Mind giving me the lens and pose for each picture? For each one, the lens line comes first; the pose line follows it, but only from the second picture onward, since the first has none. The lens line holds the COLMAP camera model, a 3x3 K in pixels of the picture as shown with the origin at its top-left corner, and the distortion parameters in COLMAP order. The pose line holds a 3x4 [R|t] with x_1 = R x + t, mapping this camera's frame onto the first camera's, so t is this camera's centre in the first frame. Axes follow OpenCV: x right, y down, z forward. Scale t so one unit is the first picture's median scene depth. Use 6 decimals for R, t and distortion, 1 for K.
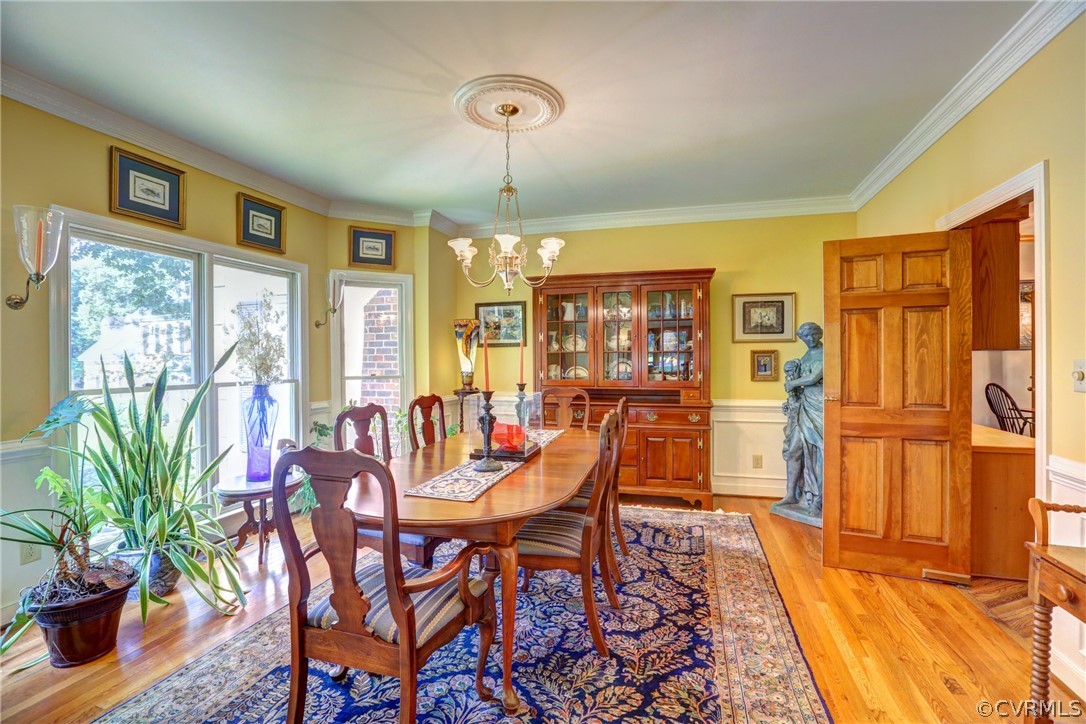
lens RADIAL K [[494.6, 0, 544.3], [0, 494.6, 360.7], [0, 0, 1]] dist [-0.034502, 0.009266]
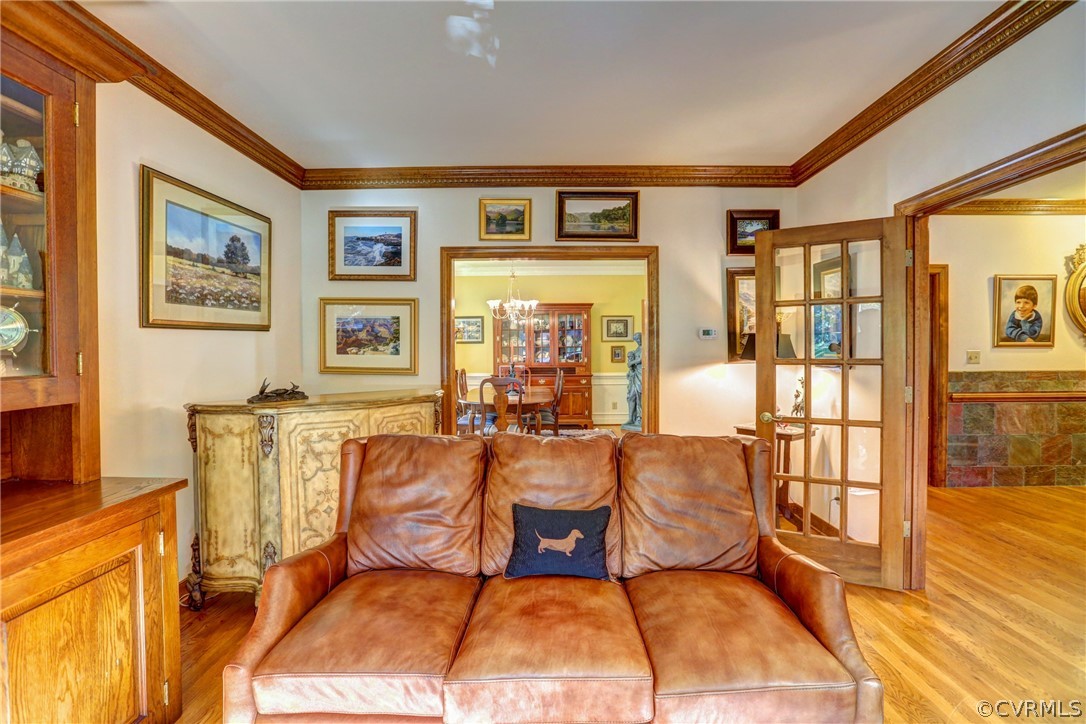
lens RADIAL K [[494.6, 0, 545.5], [0, 494.6, 357.2], [0, 0, 1]] dist [-0.034502, 0.009266]
pose [[0.963304, -0.008010, 0.268293, -0.335375], [0.005467, 0.999933, 0.010223, 0.001026], [-0.268357, -0.008382, 0.963283, -0.768551]]
